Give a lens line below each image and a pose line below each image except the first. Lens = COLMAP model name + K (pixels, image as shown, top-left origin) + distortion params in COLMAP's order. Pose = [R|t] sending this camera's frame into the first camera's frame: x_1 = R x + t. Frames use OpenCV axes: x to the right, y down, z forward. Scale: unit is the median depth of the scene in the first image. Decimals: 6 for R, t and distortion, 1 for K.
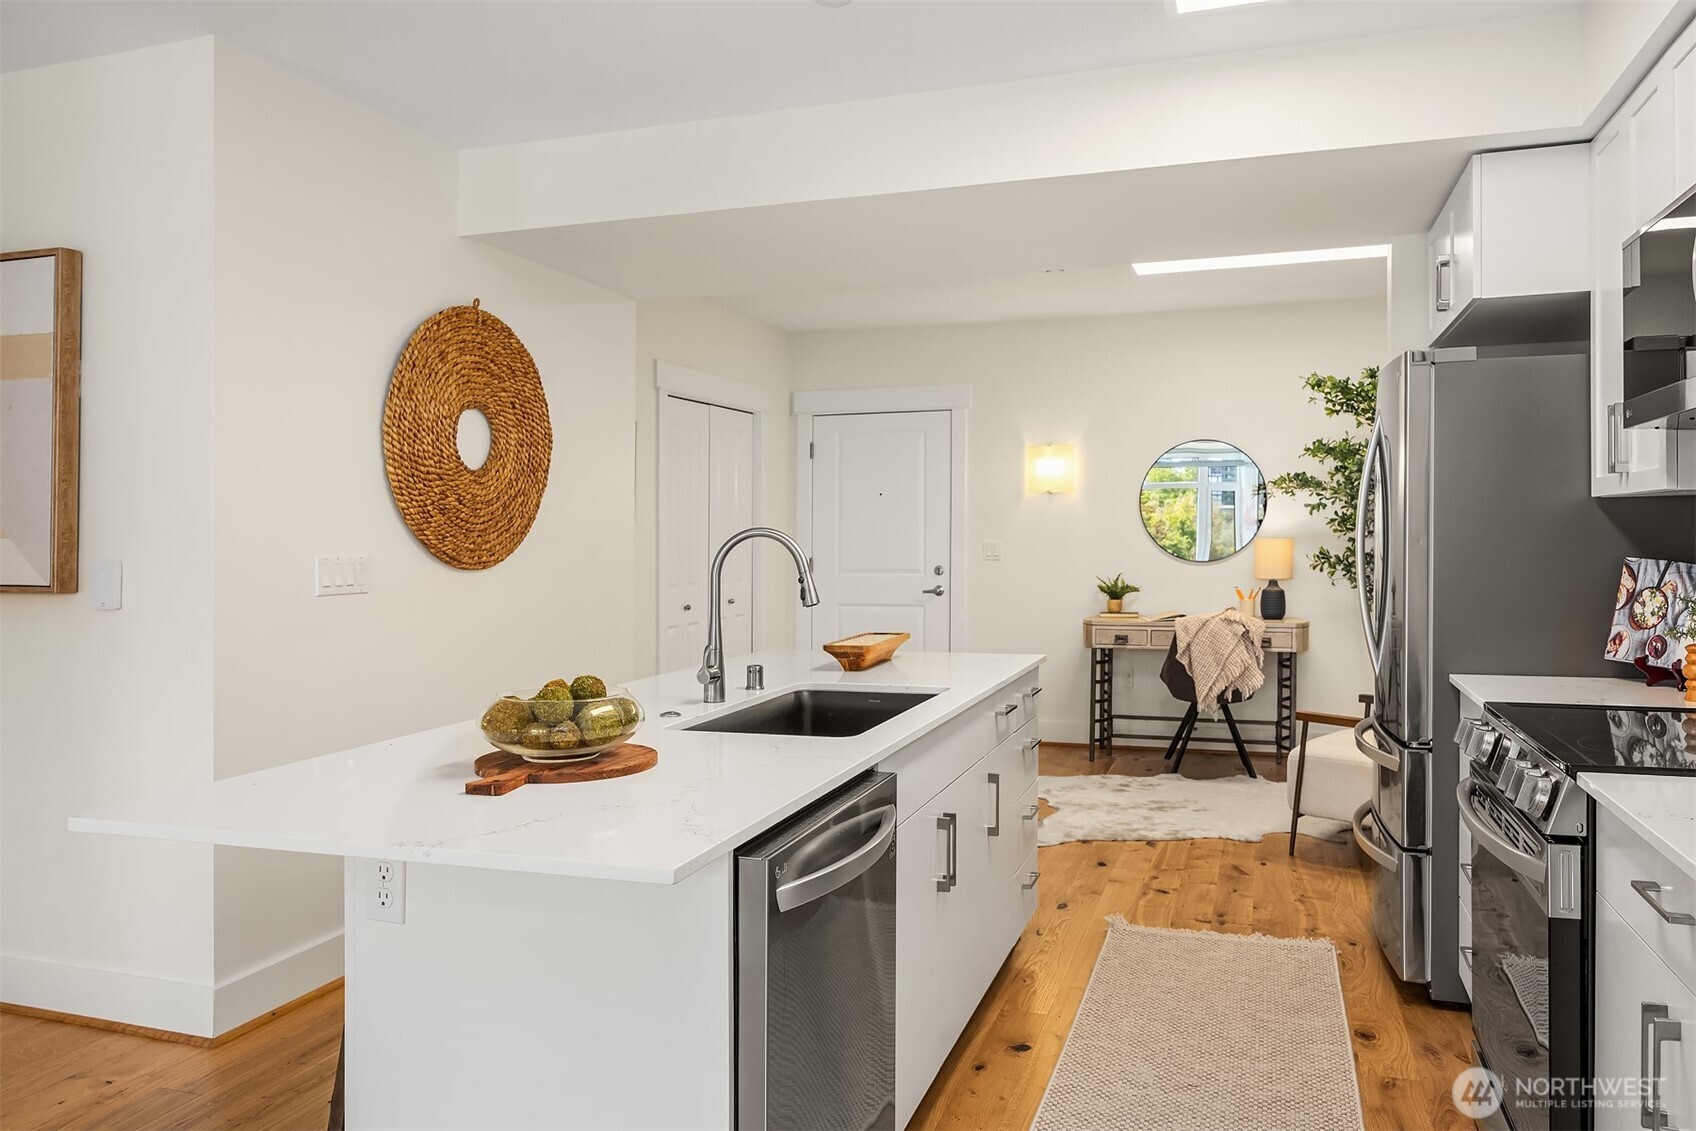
lens RADIAL K [[1221.5, 0, 848.0], [0, 1221.5, 565.5], [0, 0, 1]] dist [-0.005688, -0.004636]
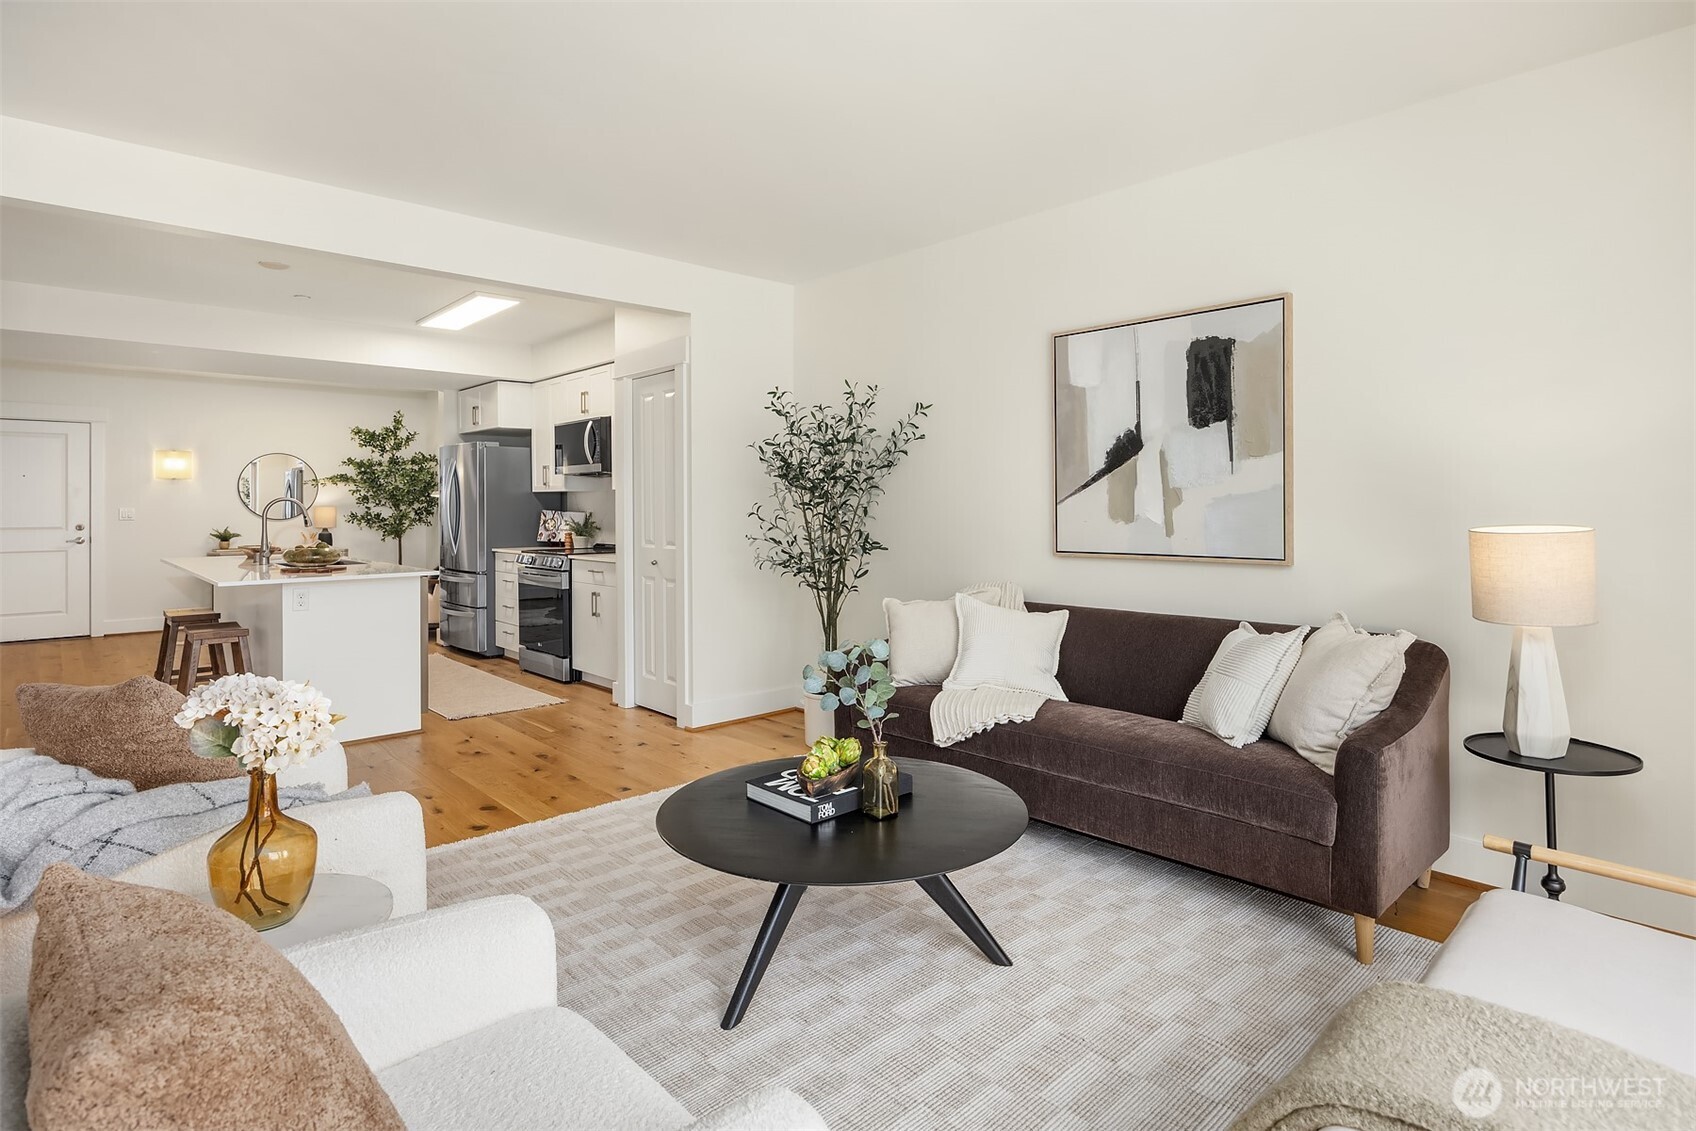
lens RADIAL K [[849.6, 0, 886.4], [0, 849.6, 511.6], [0, 0, 1]] dist [-0.000068, -0.000476]
pose [[0.443462, 0.001177, 0.896292, -0.515242], [0.021486, 0.999698, -0.011944, 0.022616], [-0.896035, 0.024555, 0.443303, -0.439616]]
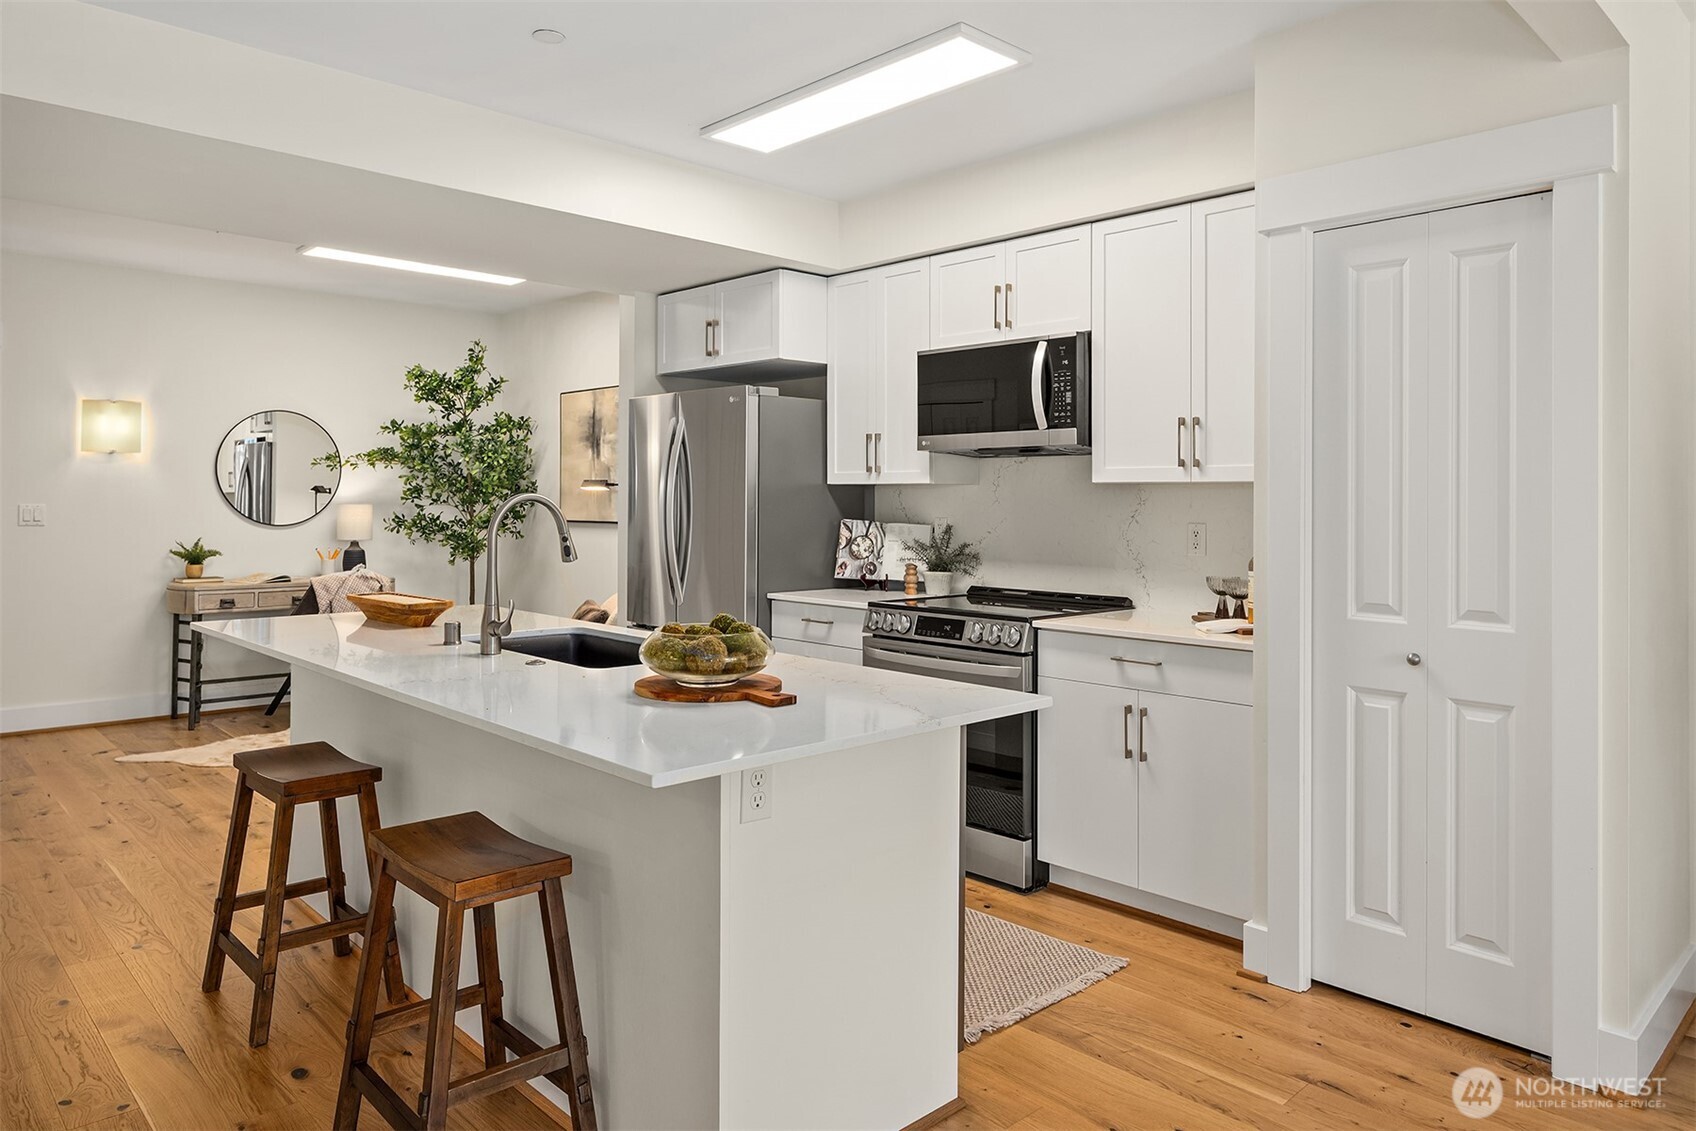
lens RADIAL K [[1111.5, 0, 892.6], [0, 1111.5, 503.3], [0, 0, 1]] dist [-0.004844, -0.000005]
pose [[0.449403, 0.011279, 0.893258, -0.379365], [0.009839, 0.999797, -0.017574, -0.000318], [-0.893275, 0.016686, 0.449201, 0.107511]]
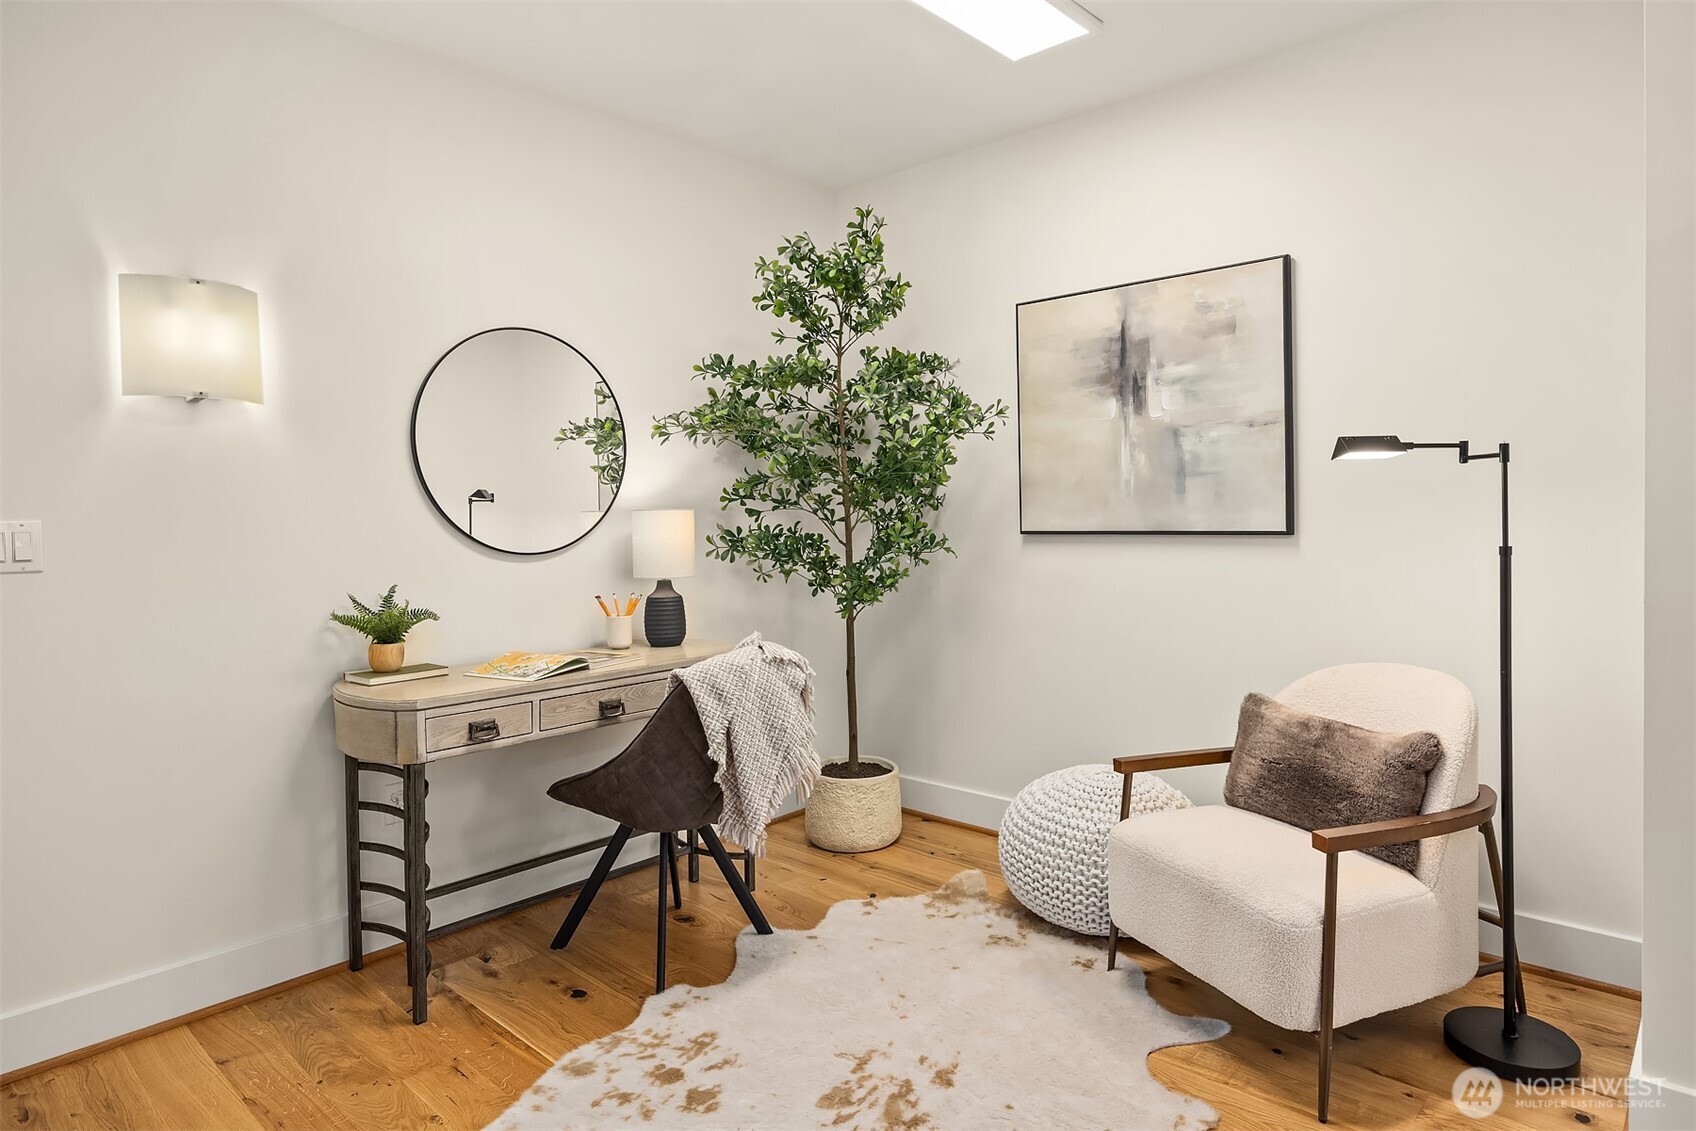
lens RADIAL K [[990.7, 0, 918.2], [0, 990.7, 541.7], [0, 0, 1]] dist [0.001741, 0.000101]
pose [[0.381217, -0.023650, 0.924183, -0.057902], [0.032377, 0.999401, 0.012220, -0.009715], [-0.923918, 0.025264, 0.381754, 0.773856]]
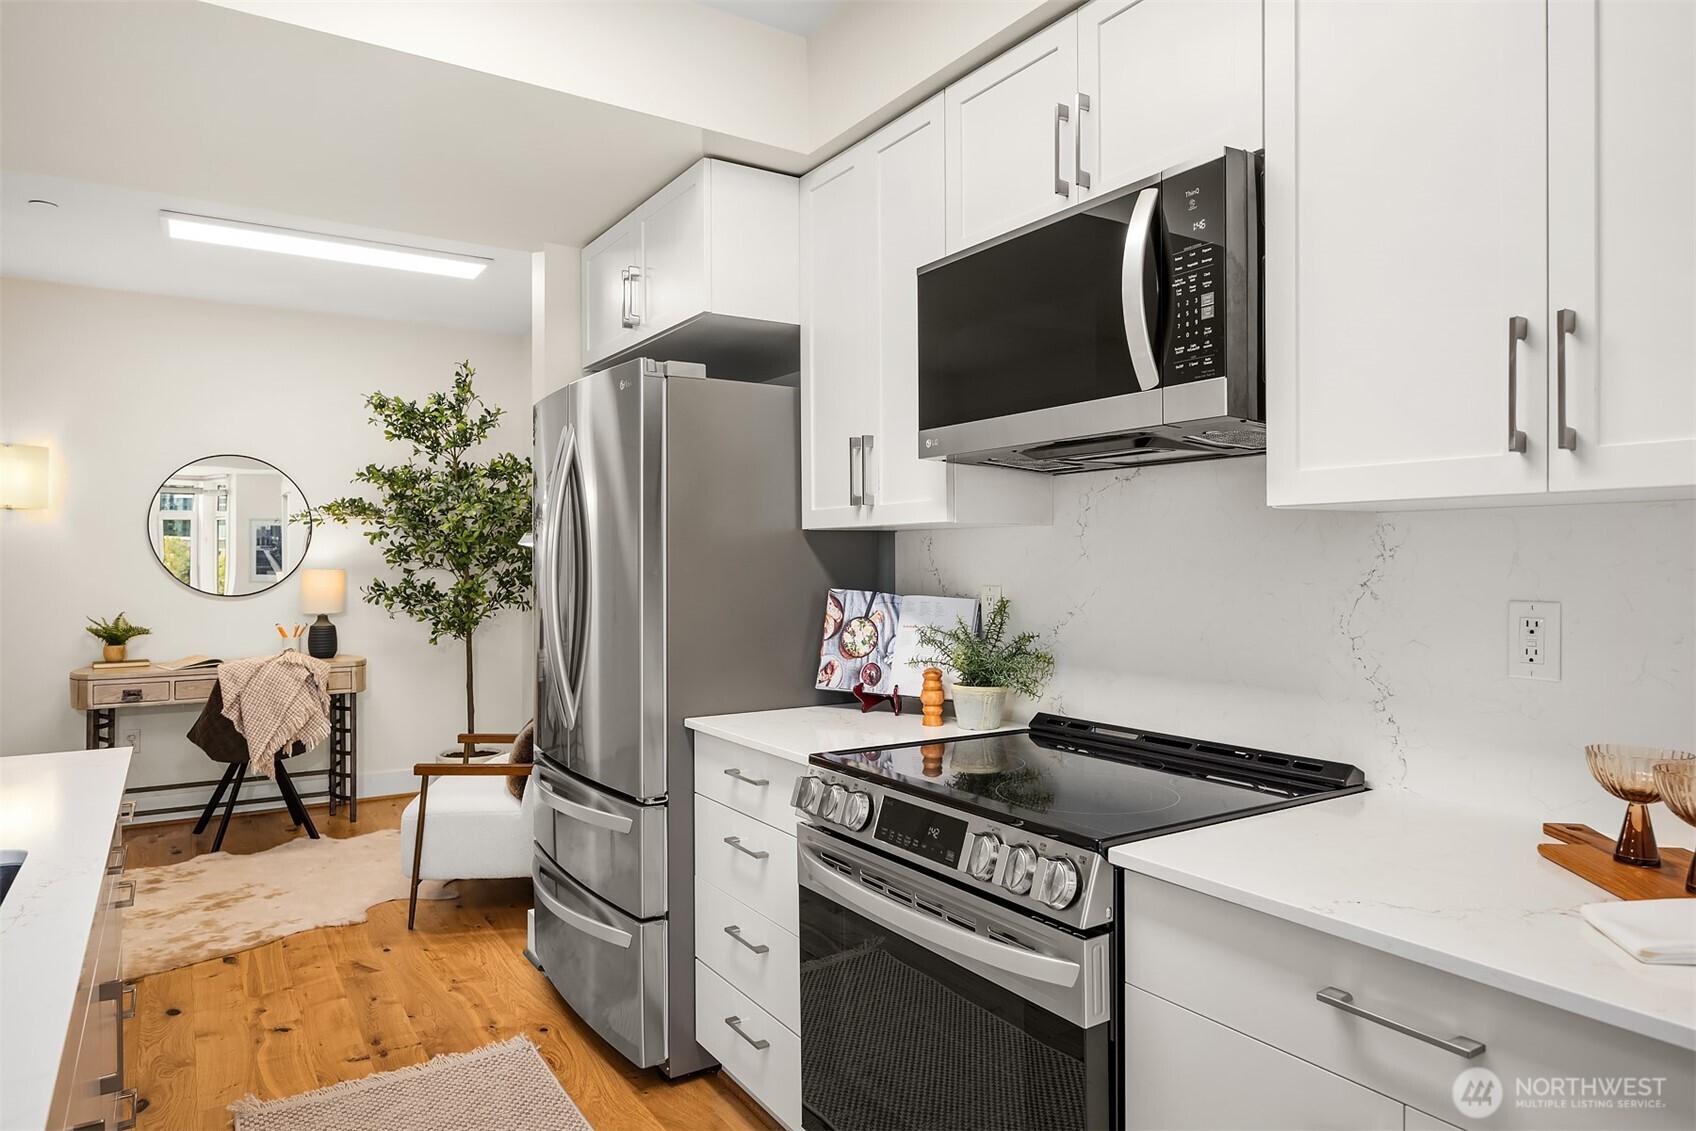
lens RADIAL K [[1061.9, 0, 873.2], [0, 1061.9, 581.5], [0, 0, 1]] dist [-0.006042, -0.000307]
pose [[0.615992, -0.007266, 0.787719, -0.024859], [0.015587, 0.999874, -0.002966, -0.004798], [-0.787598, 0.014105, 0.616027, 0.207088]]
